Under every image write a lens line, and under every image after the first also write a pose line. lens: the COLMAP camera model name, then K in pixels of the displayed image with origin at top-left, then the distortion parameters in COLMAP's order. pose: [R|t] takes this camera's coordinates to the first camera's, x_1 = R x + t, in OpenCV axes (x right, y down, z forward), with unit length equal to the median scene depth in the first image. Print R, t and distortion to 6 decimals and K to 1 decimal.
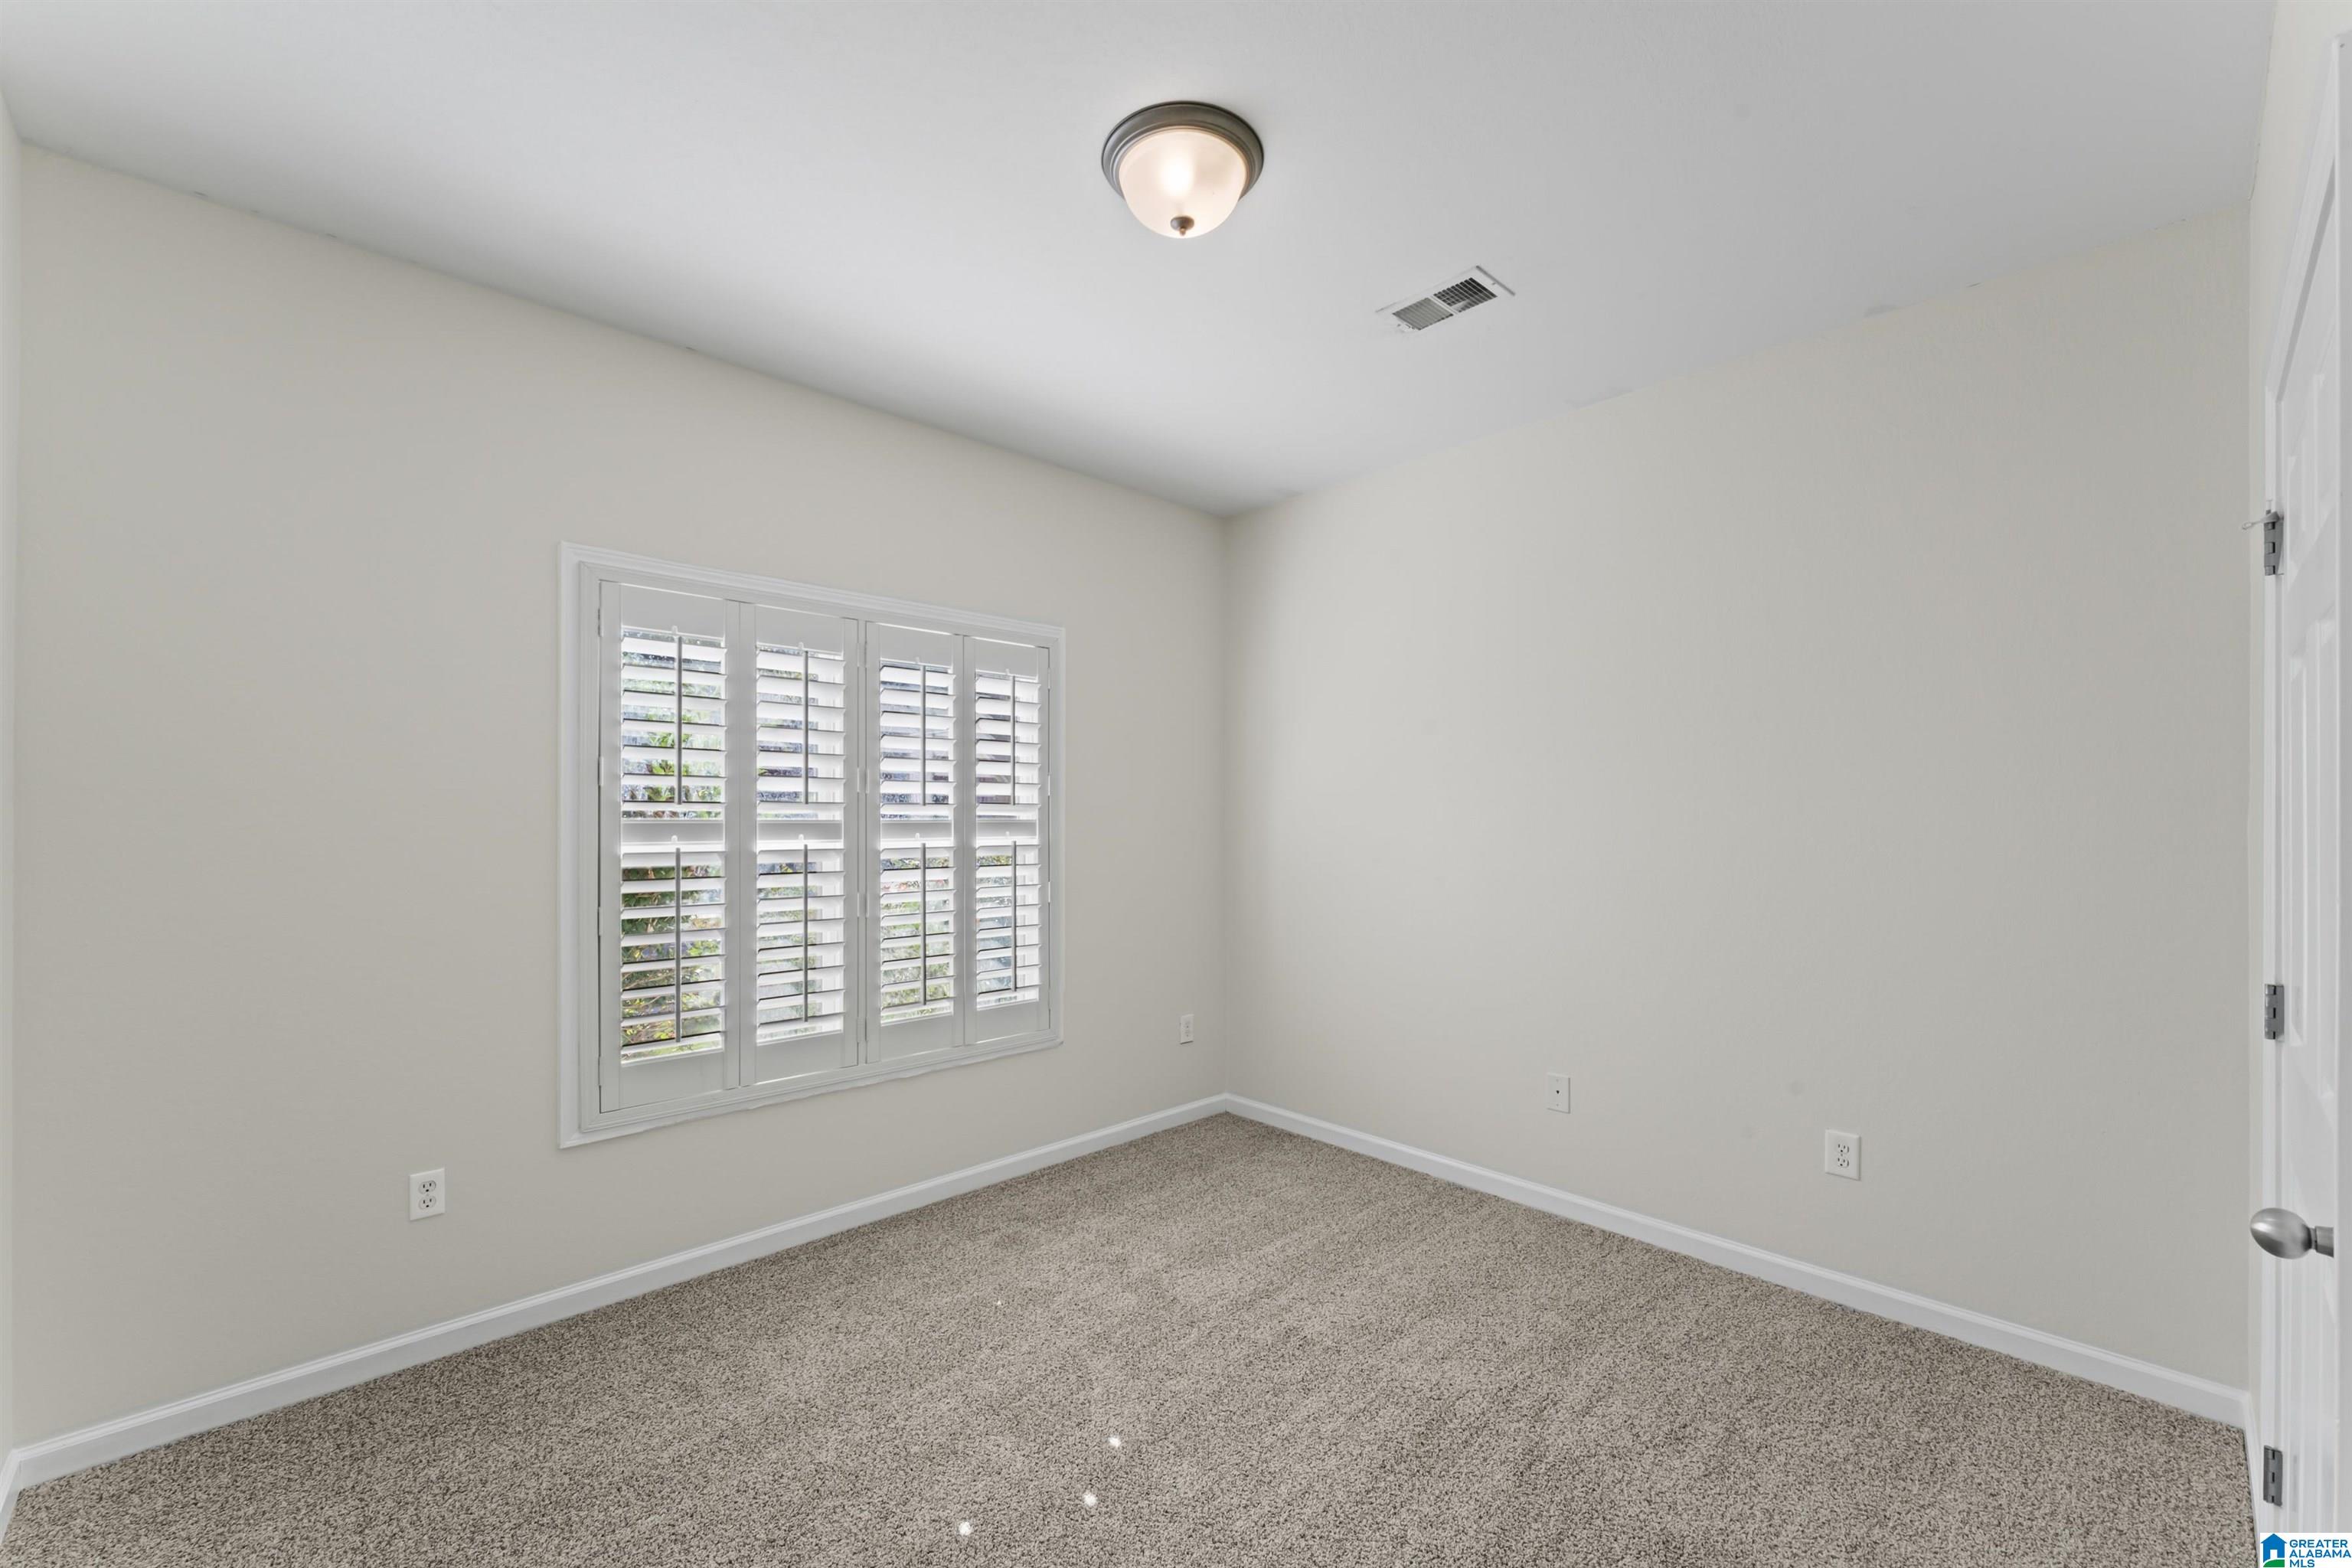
lens RADIAL K [[942.5, 0, 1173.6], [0, 942.5, 815.3], [0, 0, 1]] dist [-0.000950, -0.000084]
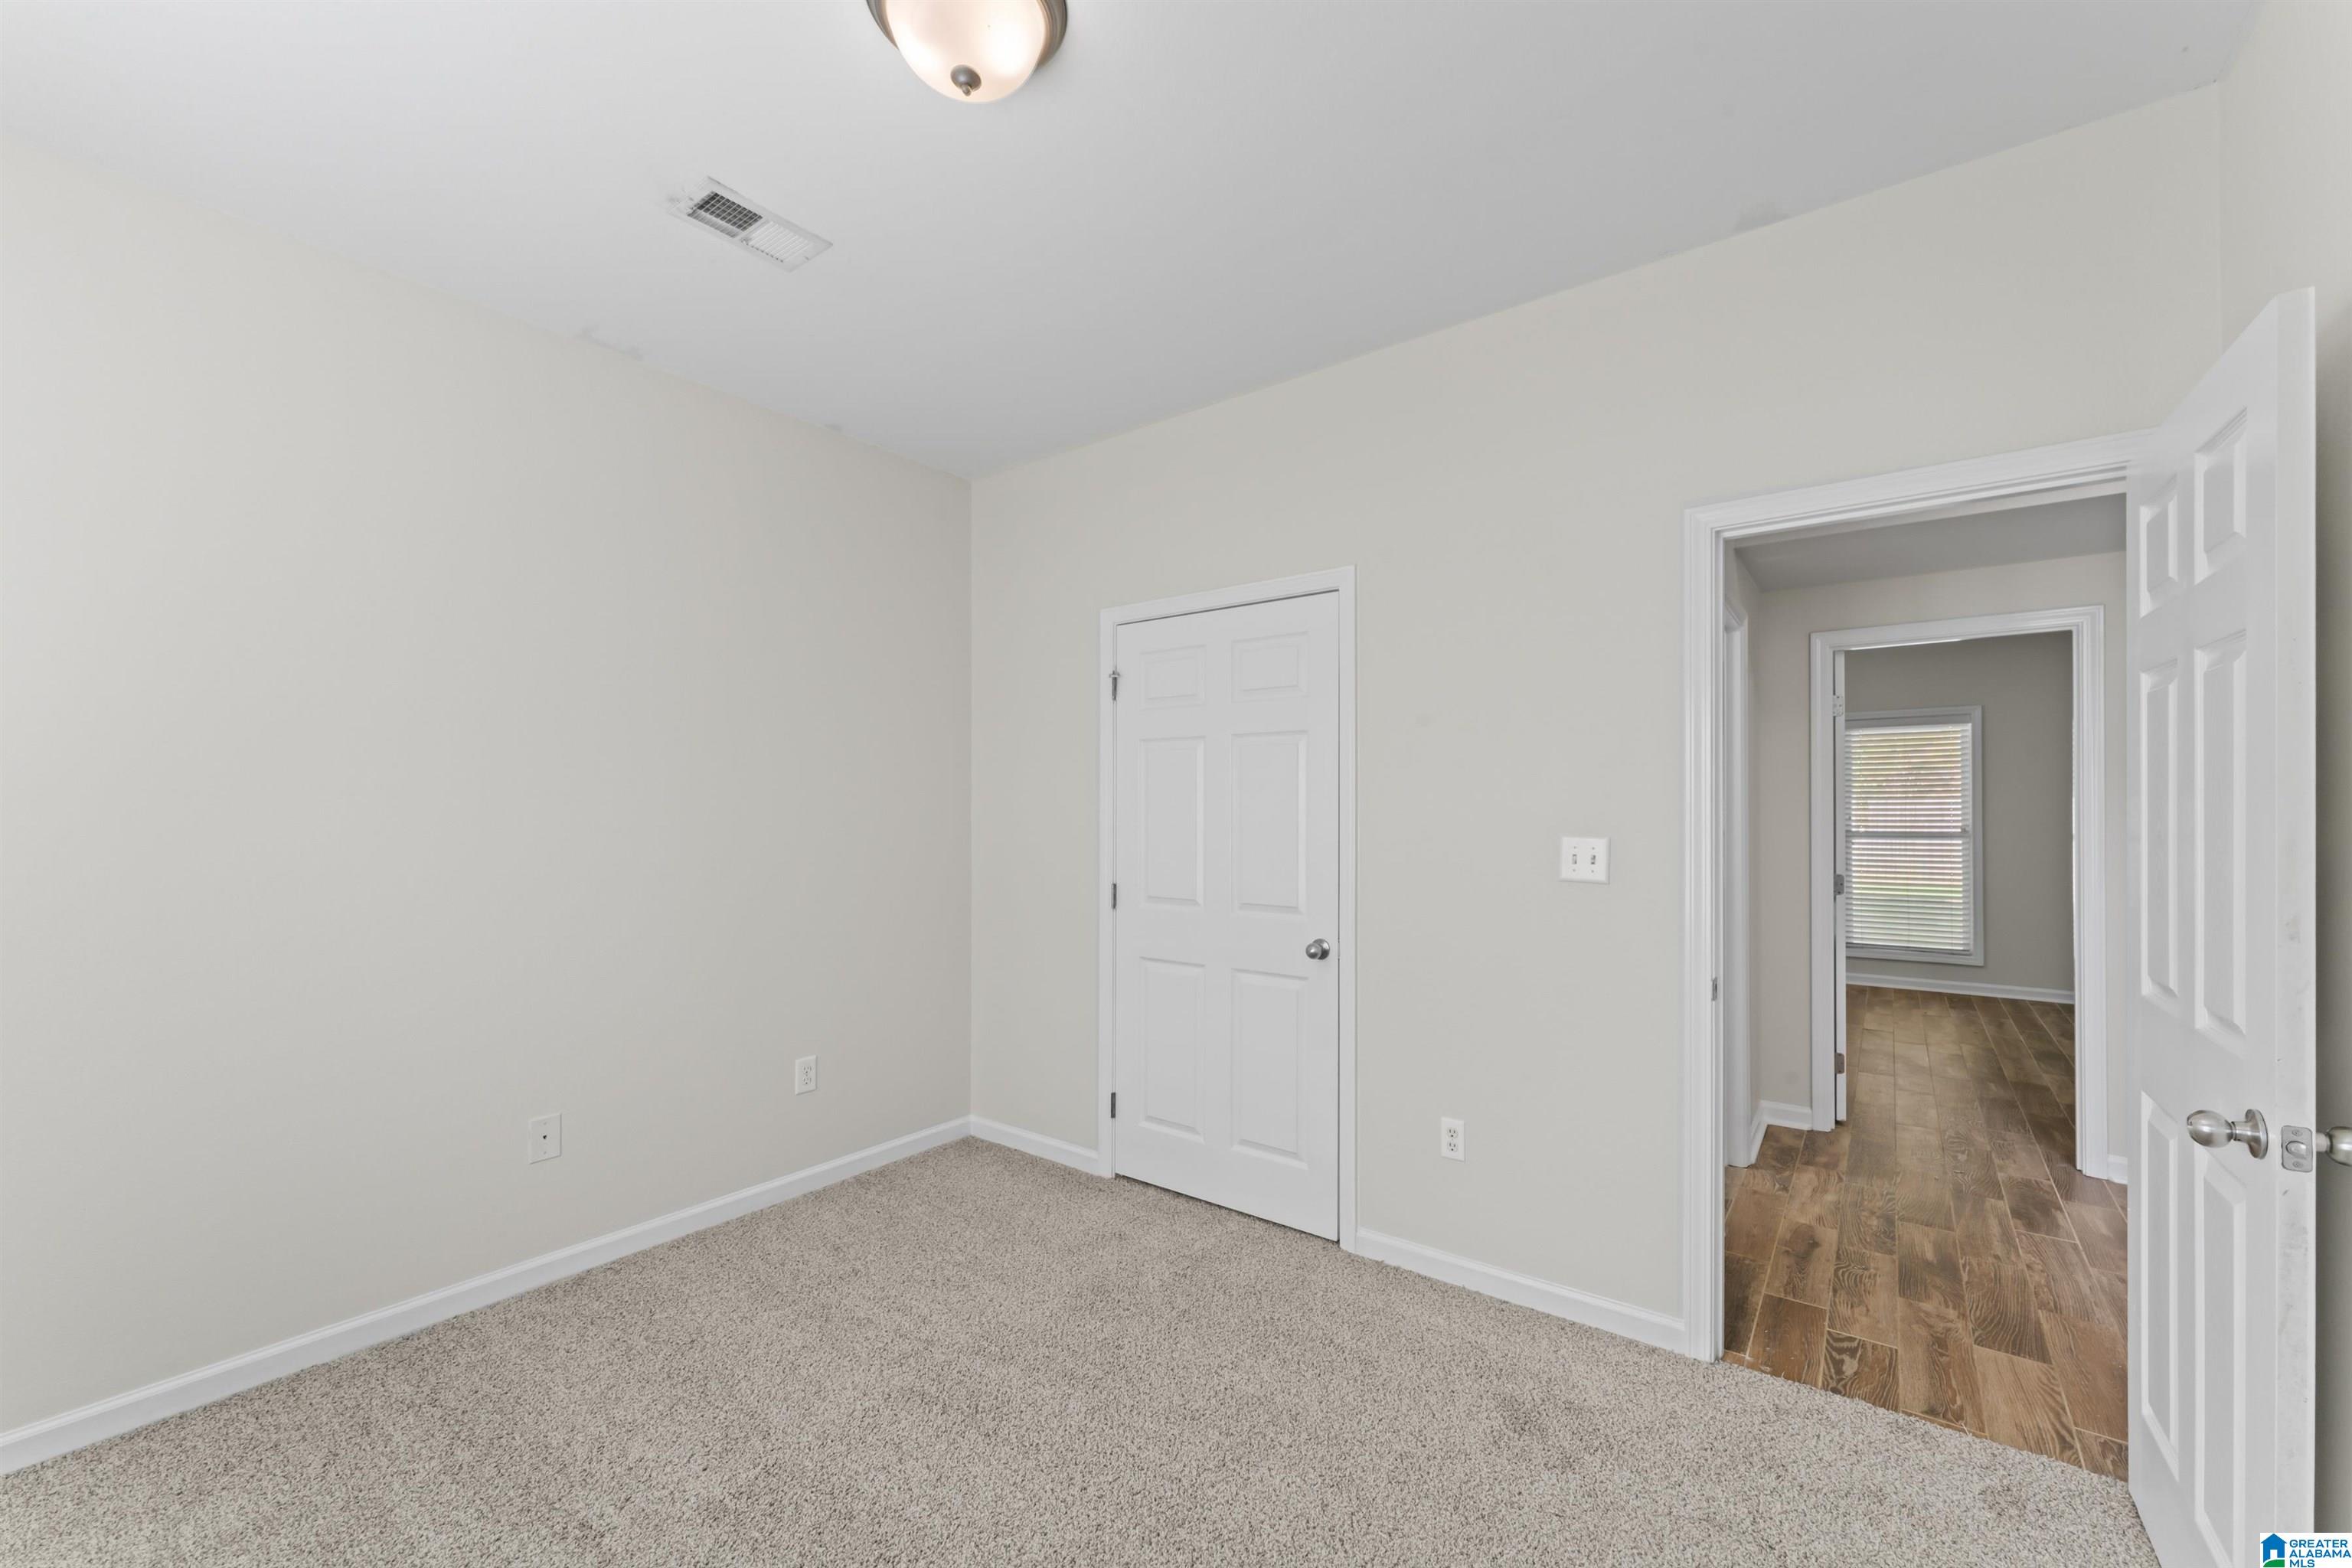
lens RADIAL K [[936.0, 0, 1171.2], [0, 936.0, 805.6], [0, 0, 1]] dist [-0.000834, -0.000012]
pose [[-0.154838, 0.001956, 0.987938, -0.675679], [-0.002324, 0.999995, -0.002344, -0.001478], [-0.987937, -0.002659, -0.154832, 0.781718]]
